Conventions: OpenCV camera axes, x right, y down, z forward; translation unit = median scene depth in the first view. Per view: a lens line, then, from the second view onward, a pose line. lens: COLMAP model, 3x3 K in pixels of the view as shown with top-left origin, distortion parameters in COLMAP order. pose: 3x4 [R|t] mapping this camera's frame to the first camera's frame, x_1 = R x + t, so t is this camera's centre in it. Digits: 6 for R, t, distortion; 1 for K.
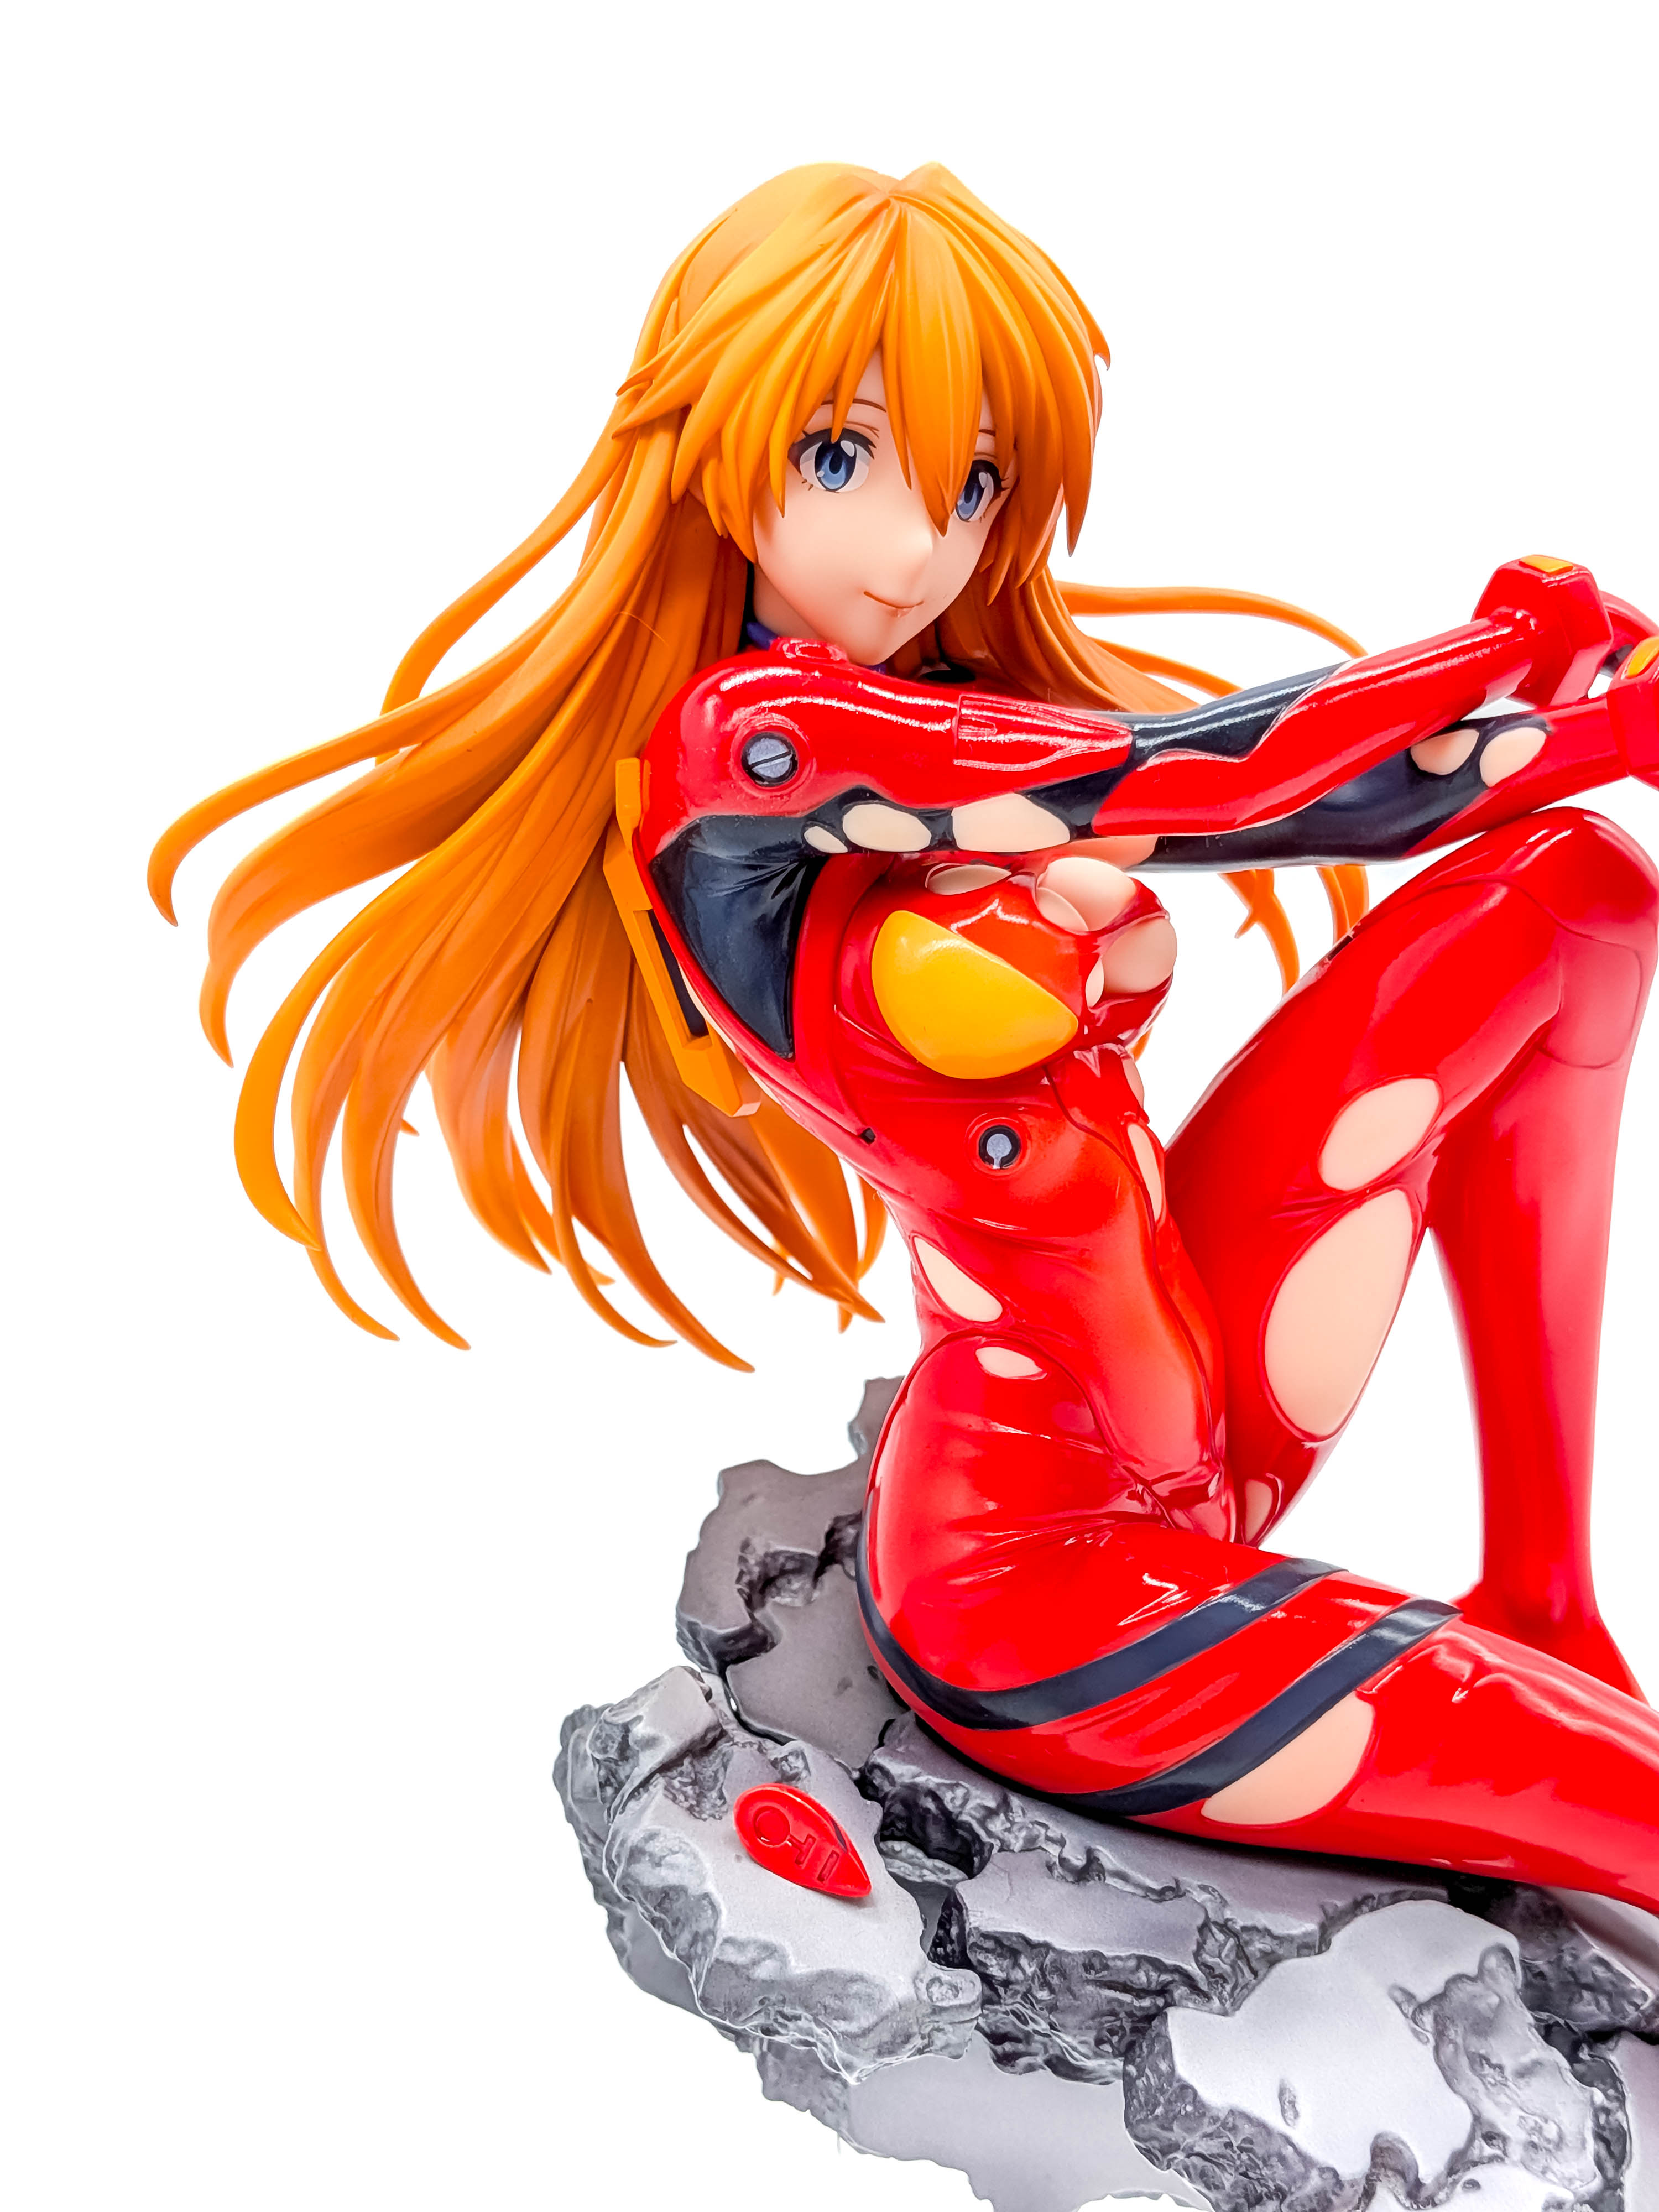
lens RADIAL K [[3306.4, 0, 820.4], [0, 3306.4, 1092.9], [0, 0, 1]] dist [0.053829, 0.000000]
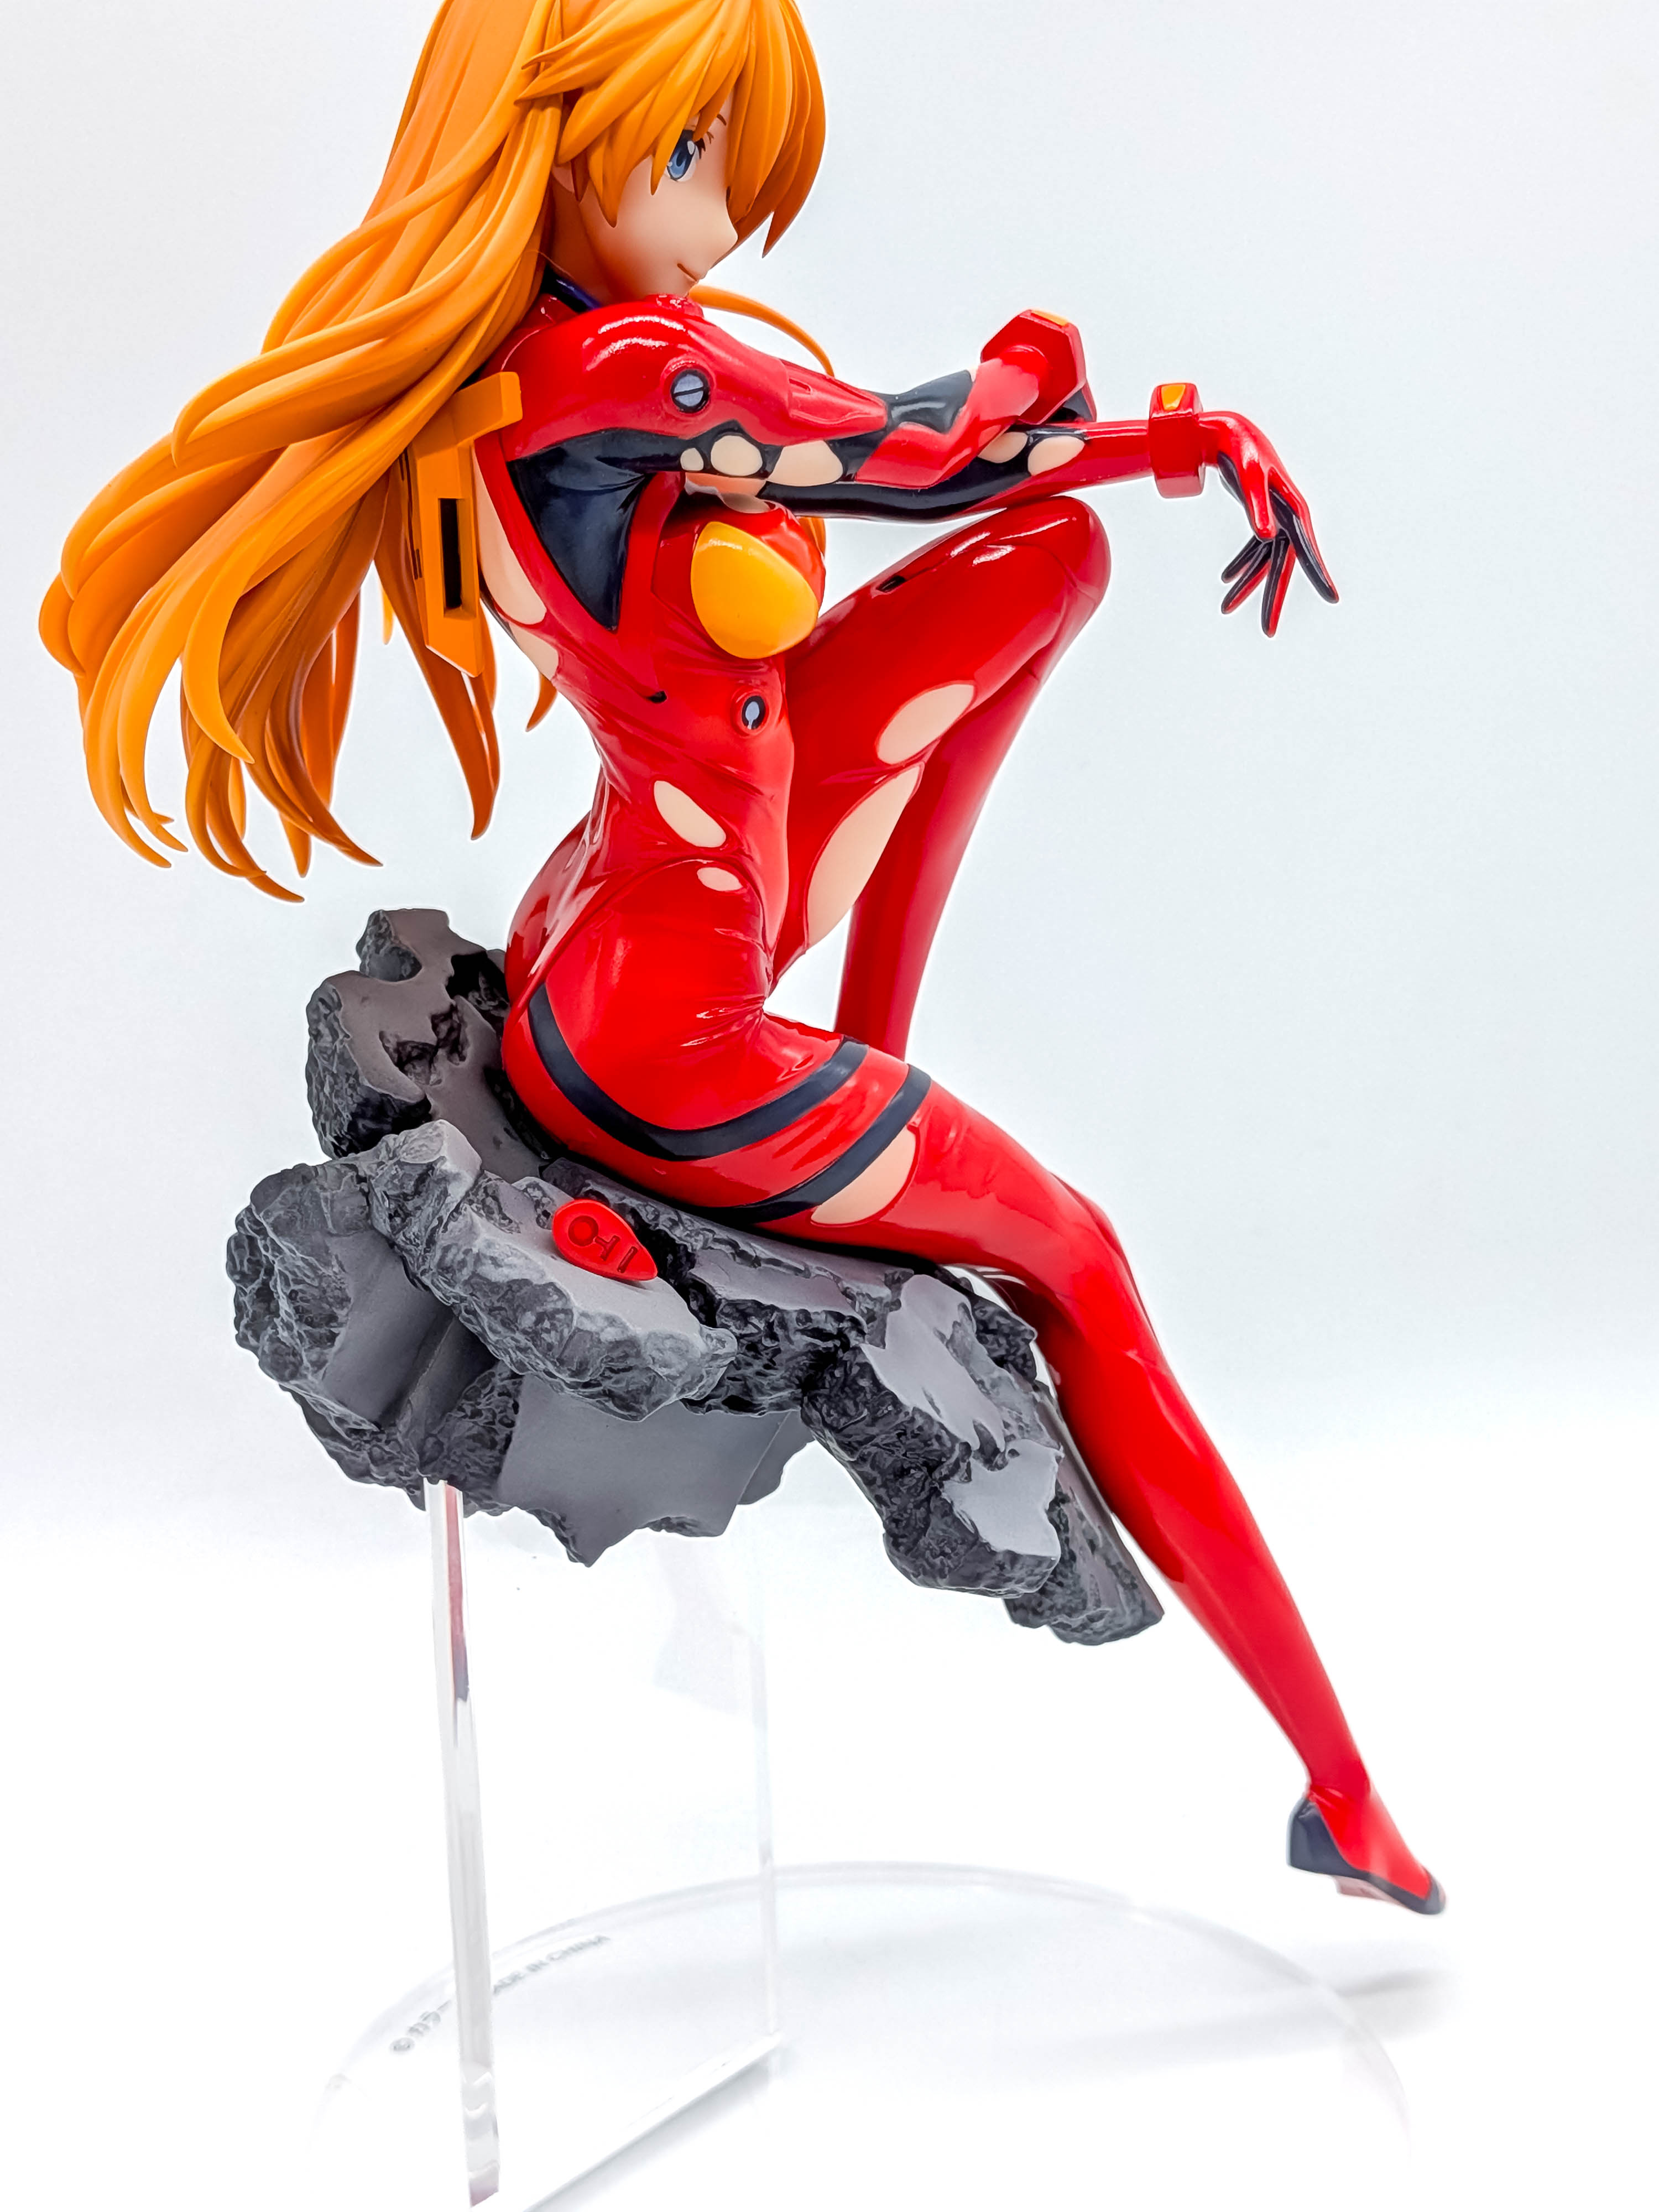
lens RADIAL K [[3306.4, 0, 757.3], [0, 3306.4, 1094.5], [0, 0, 1]] dist [0.053829, 0.000000]
pose [[0.782494, -0.005585, 0.622633, -0.757293], [-0.047432, 0.996520, 0.068549, 0.077203], [-0.620848, -0.083172, 0.779506, -0.036167]]
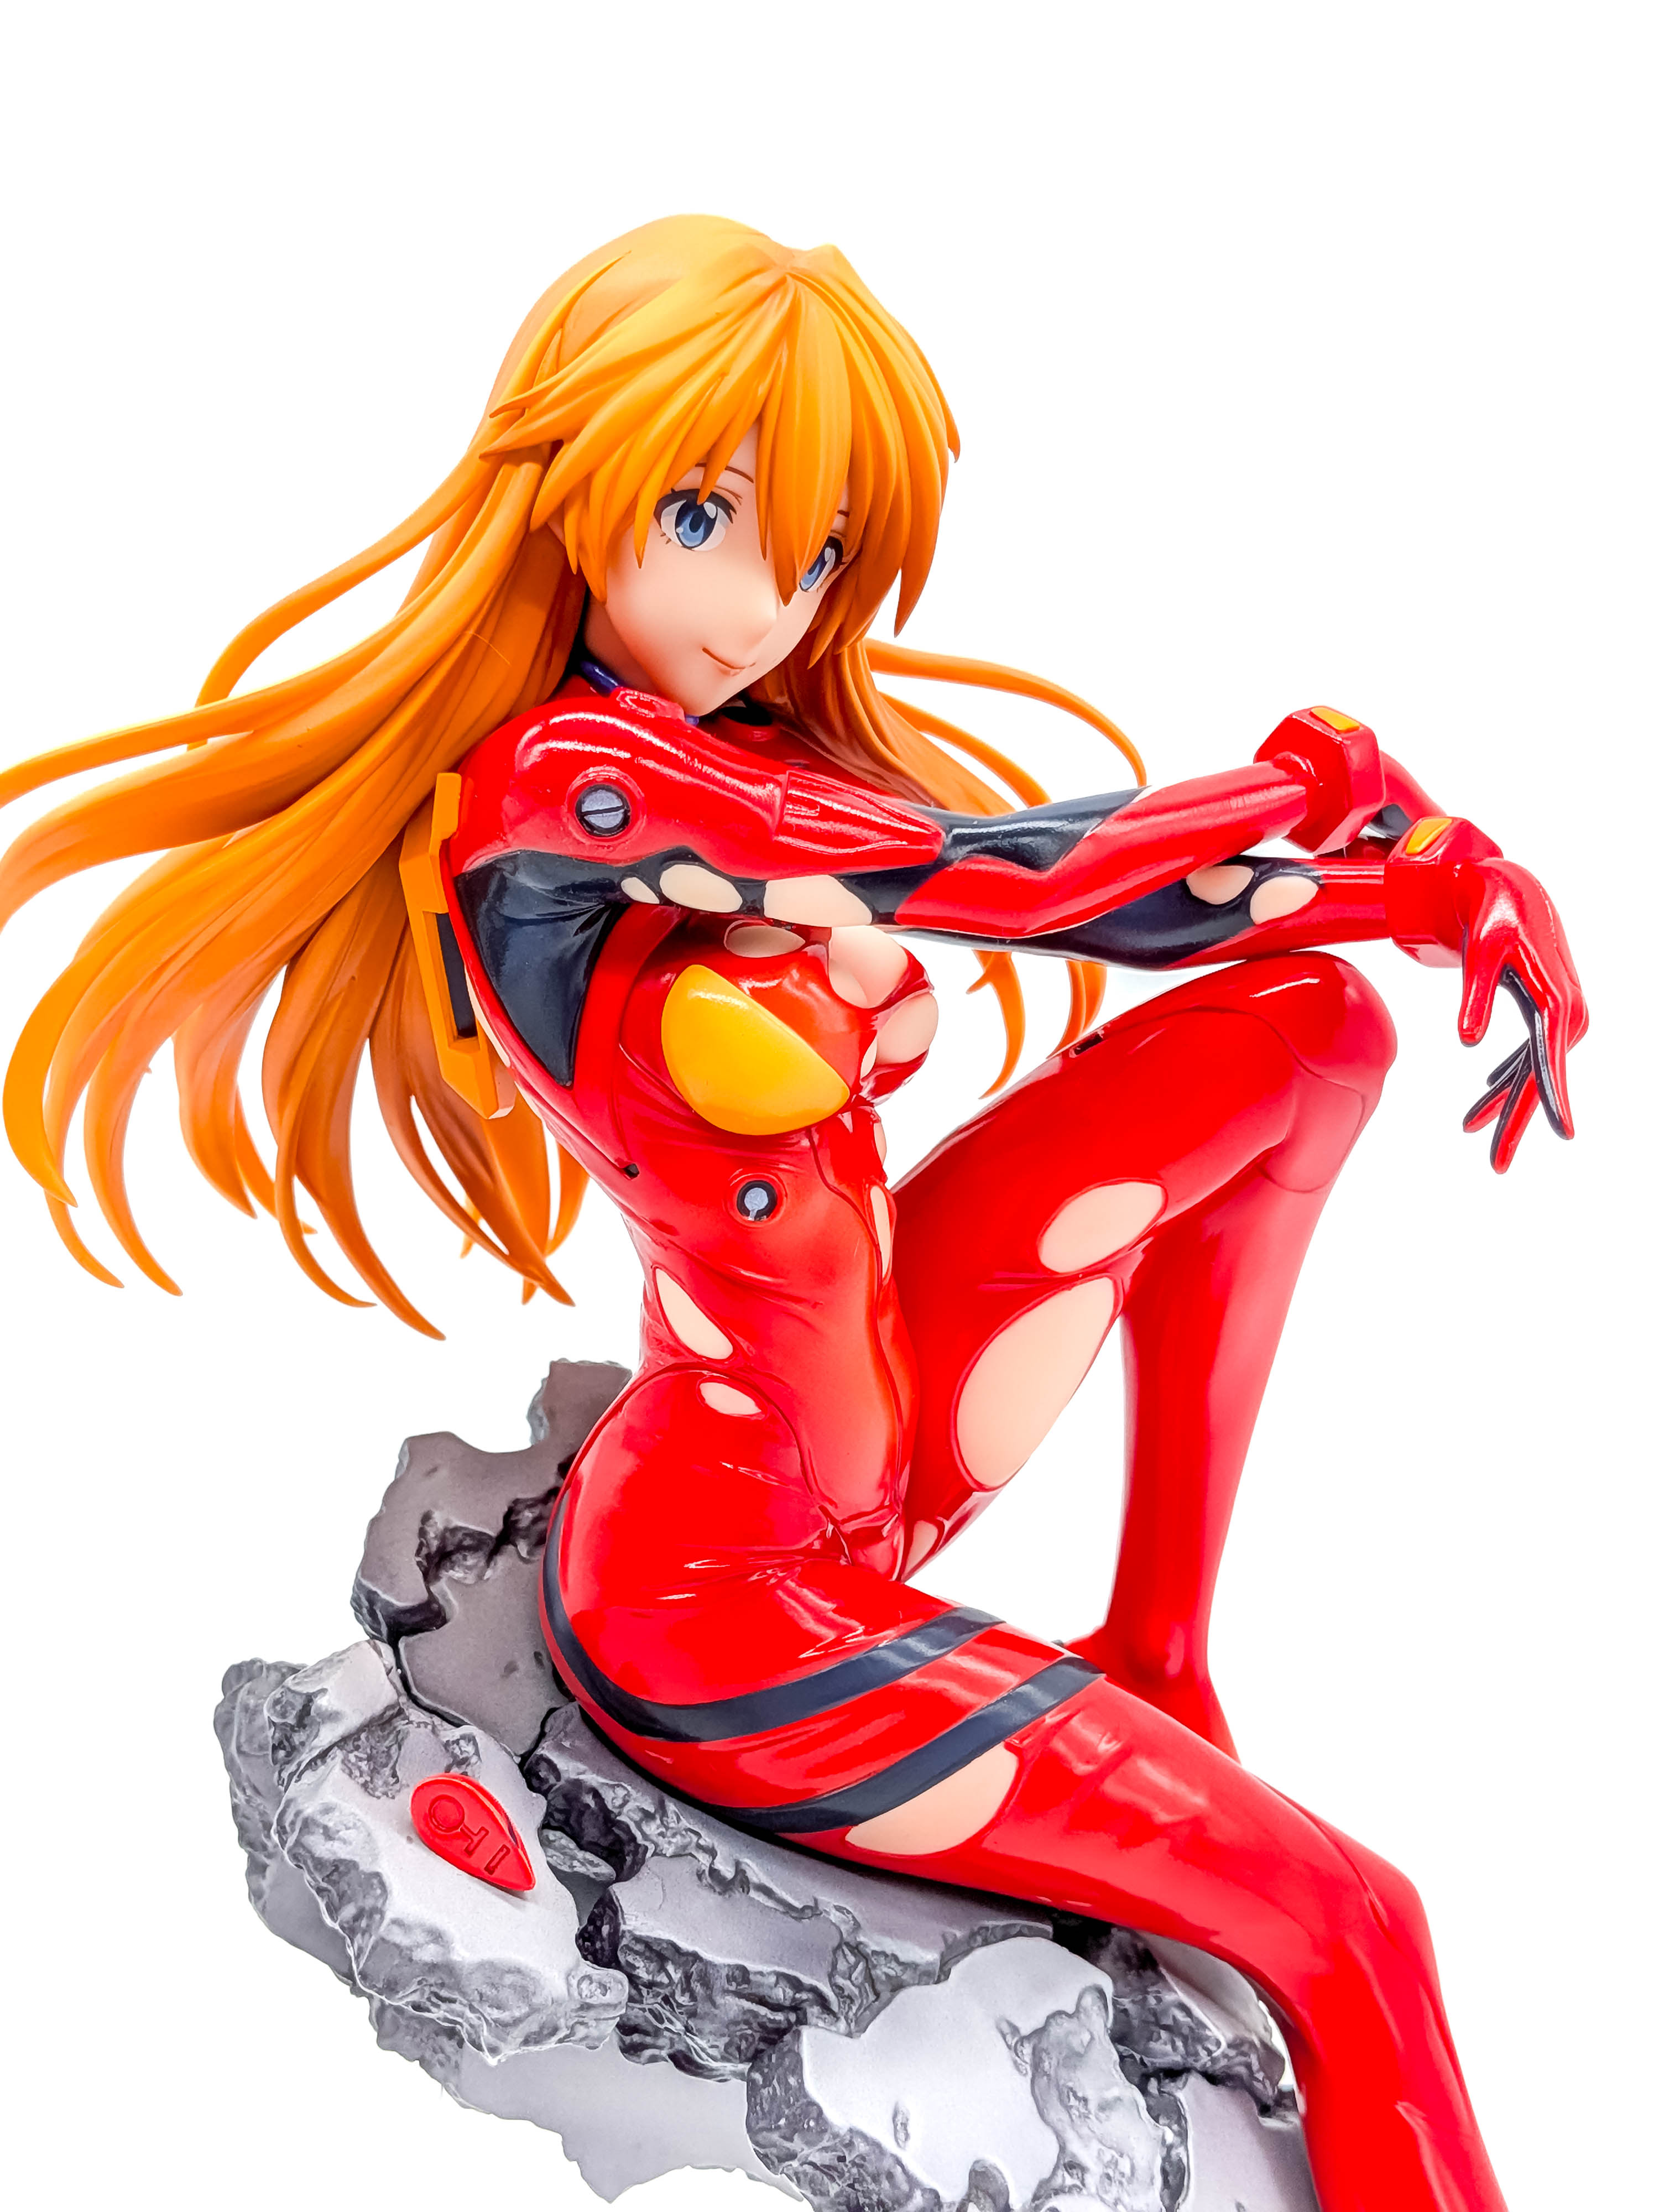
lens RADIAL K [[3306.4, 0, 767.4], [0, 3306.4, 1083.0], [0, 0, 1]] dist [0.053829, 0.000000]
pose [[0.979836, 0.135590, 0.146753, -0.099837], [-0.144095, 0.988354, 0.048911, -0.071218], [-0.138413, -0.069071, 0.987963, -0.027877]]
